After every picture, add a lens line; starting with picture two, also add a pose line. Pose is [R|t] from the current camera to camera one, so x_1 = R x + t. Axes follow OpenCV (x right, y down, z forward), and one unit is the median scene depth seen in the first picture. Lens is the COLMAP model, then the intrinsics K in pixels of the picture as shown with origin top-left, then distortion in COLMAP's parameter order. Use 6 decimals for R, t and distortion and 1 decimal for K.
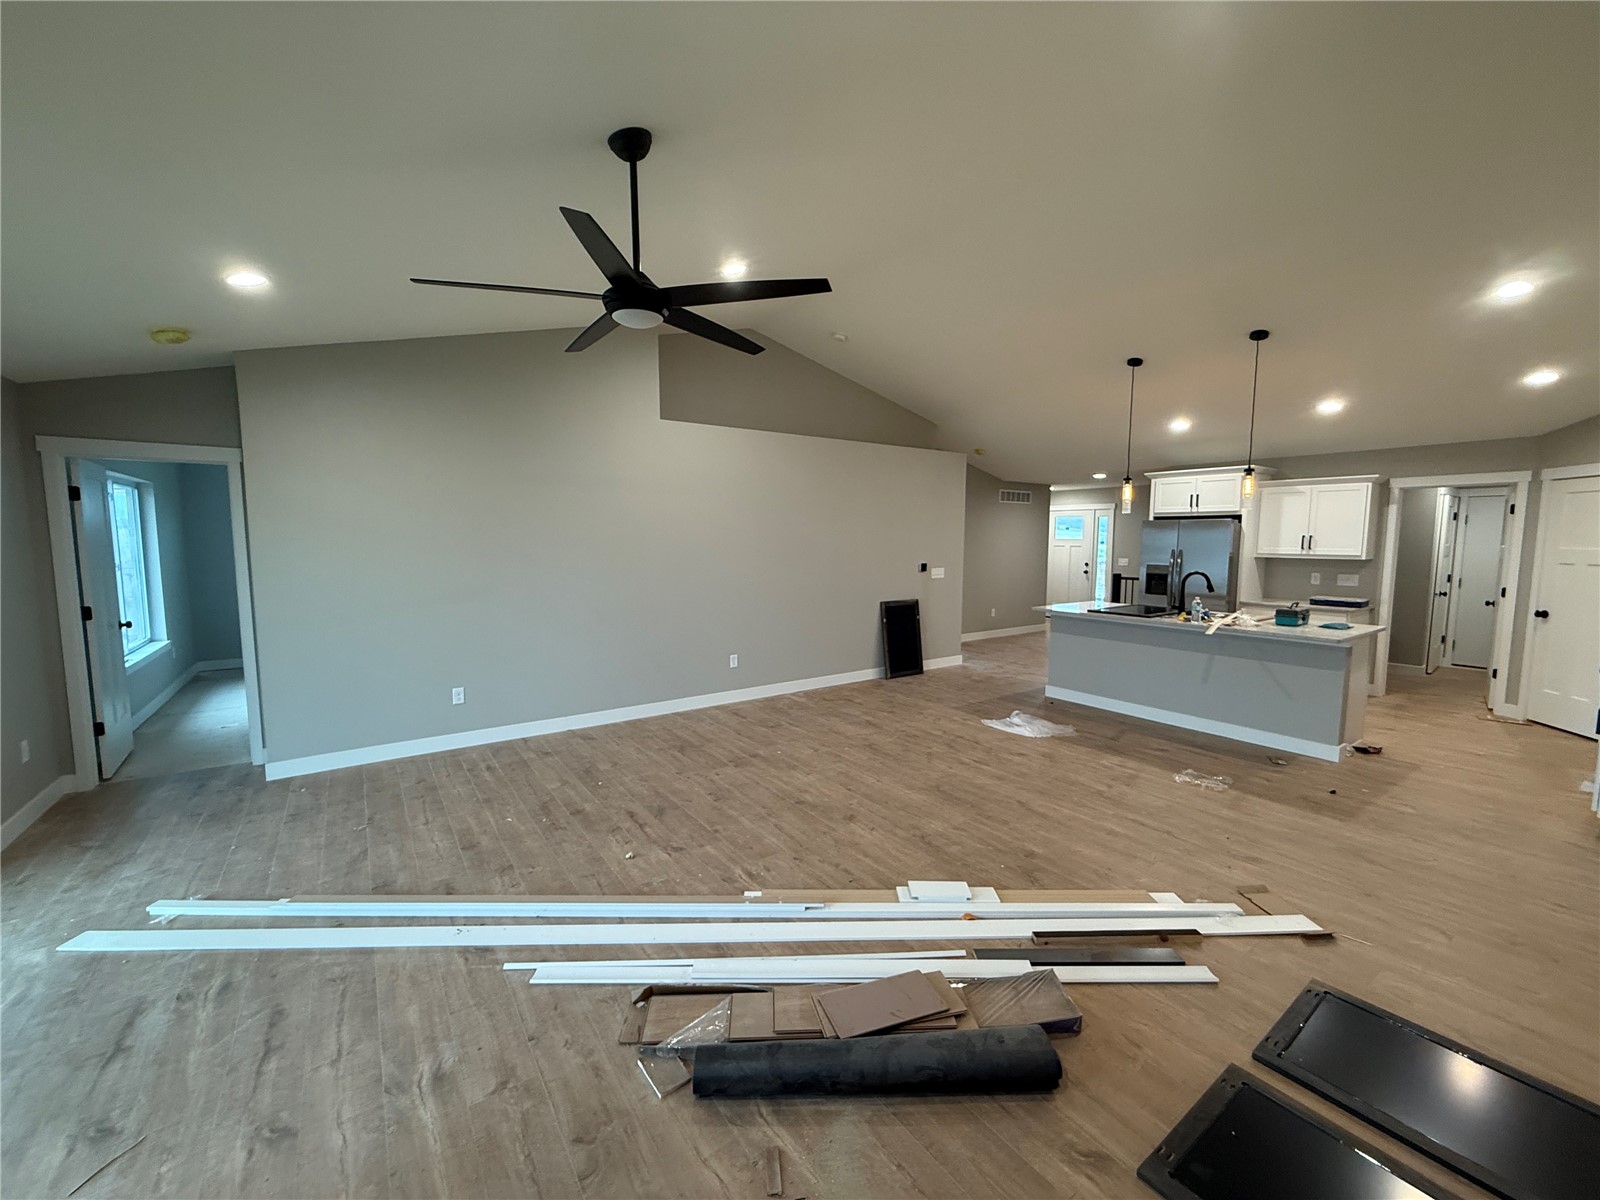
lens RADIAL K [[624.6, 0, 797.6], [0, 624.6, 598.6], [0, 0, 1]] dist [-0.008681, -0.000097]
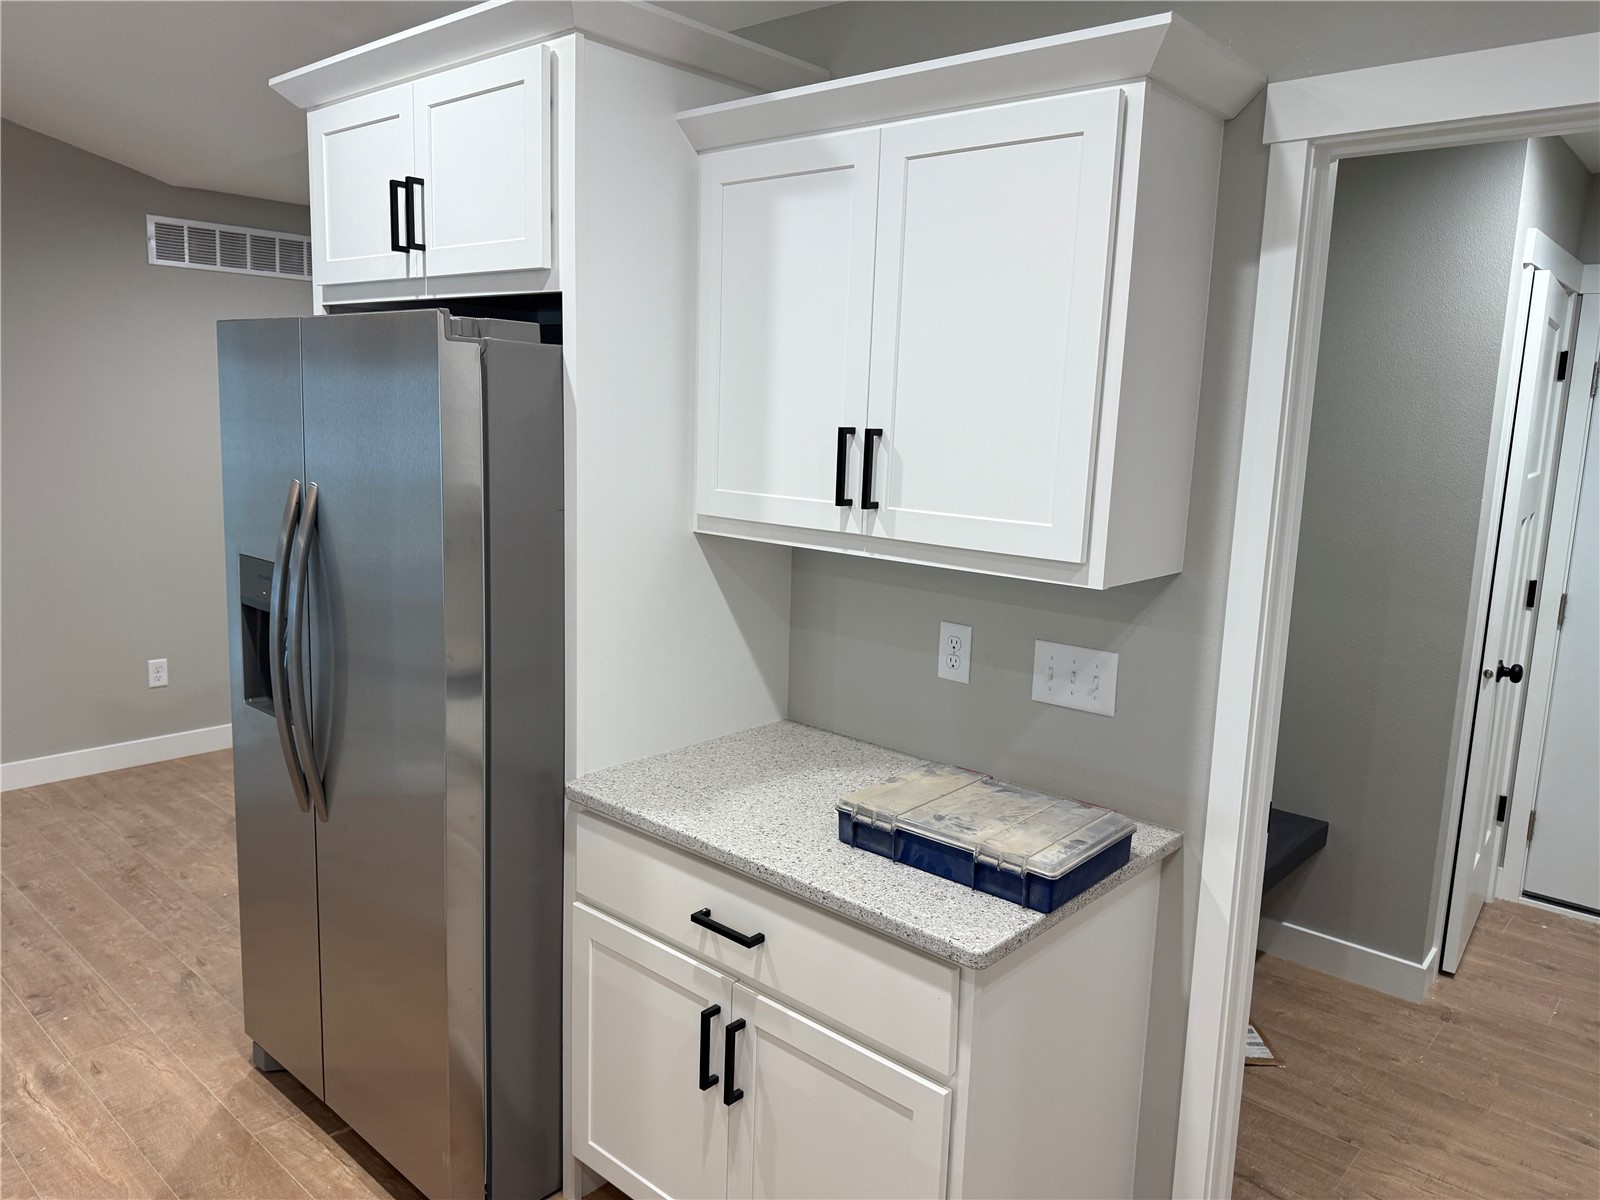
lens RADIAL K [[1130.2, 0, 799.8], [0, 1130.2, 595.0], [0, 0, 1]] dist [0.002294, -0.002237]
pose [[0.970220, -0.009755, 0.242027, 0.659476], [-0.008048, 0.997339, 0.072458, -0.070072], [-0.242090, -0.072248, 0.967560, 0.633506]]
